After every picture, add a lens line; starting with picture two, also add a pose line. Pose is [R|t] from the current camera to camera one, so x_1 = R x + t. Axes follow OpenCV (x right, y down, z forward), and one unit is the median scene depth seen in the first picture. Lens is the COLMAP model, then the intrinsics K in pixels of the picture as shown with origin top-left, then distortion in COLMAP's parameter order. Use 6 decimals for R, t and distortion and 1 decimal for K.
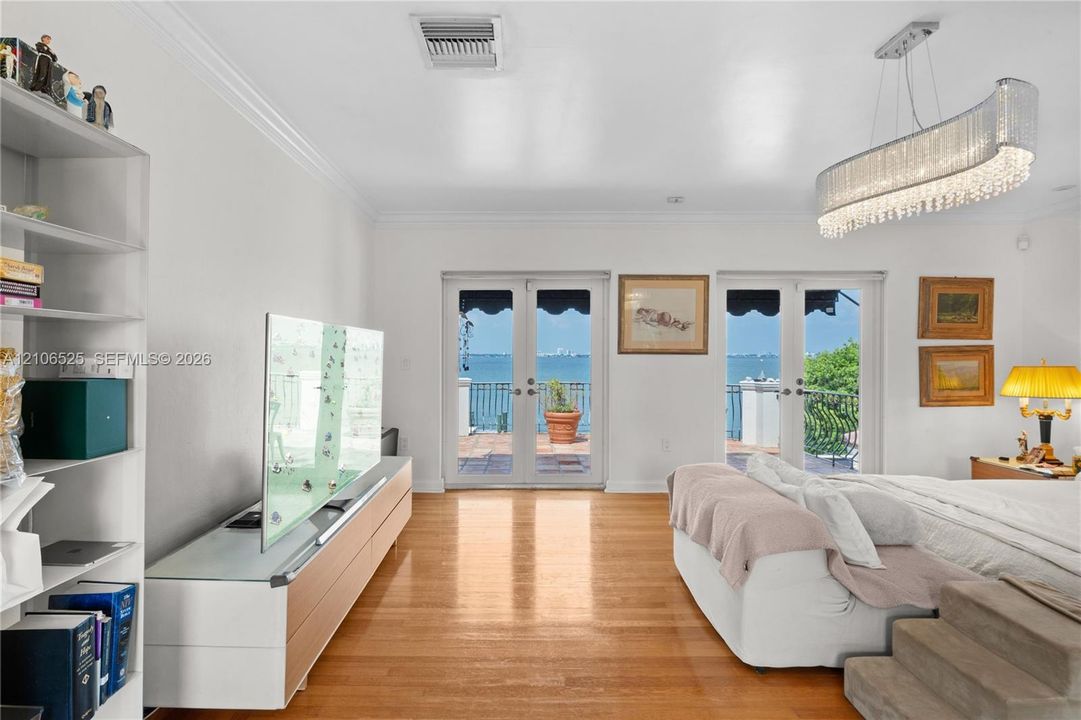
lens RADIAL K [[498.4, 0, 538.4], [0, 498.4, 357.6], [0, 0, 1]] dist [-0.000827, 0.000426]
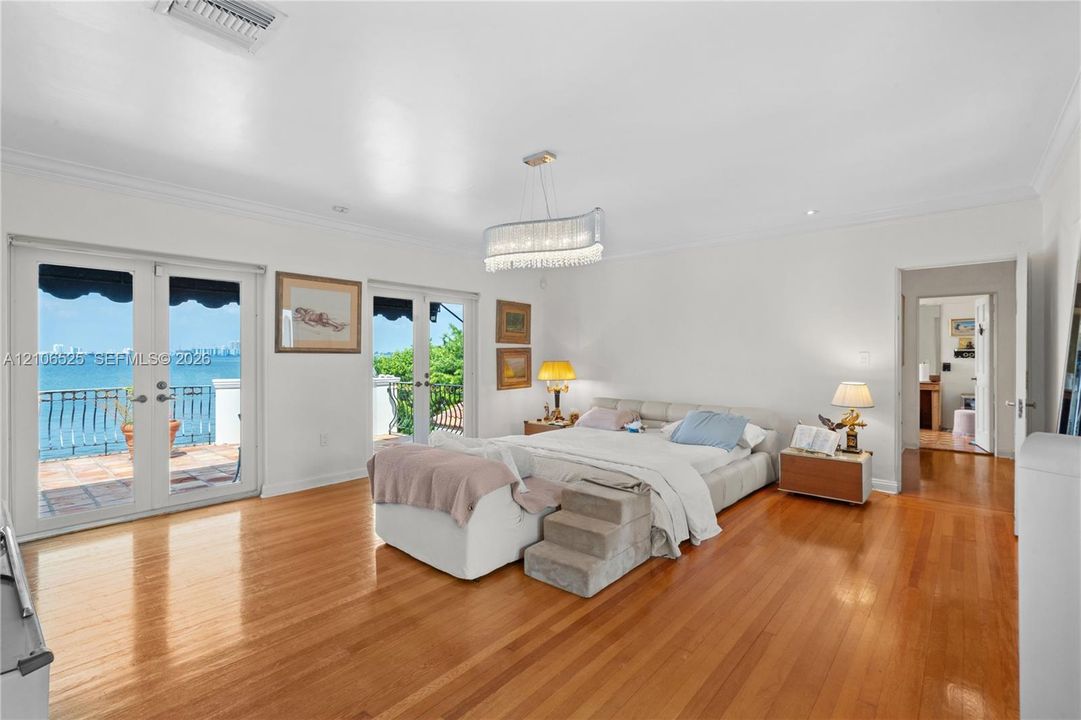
lens RADIAL K [[498.4, 0, 534.9], [0, 498.4, 356.9], [0, 0, 1]] dist [-0.000827, 0.000426]
pose [[0.648690, -0.003017, 0.761047, -0.257671], [0.002446, 0.999995, 0.001880, 0.000185], [-0.761049, 0.000642, 0.648694, -0.014492]]
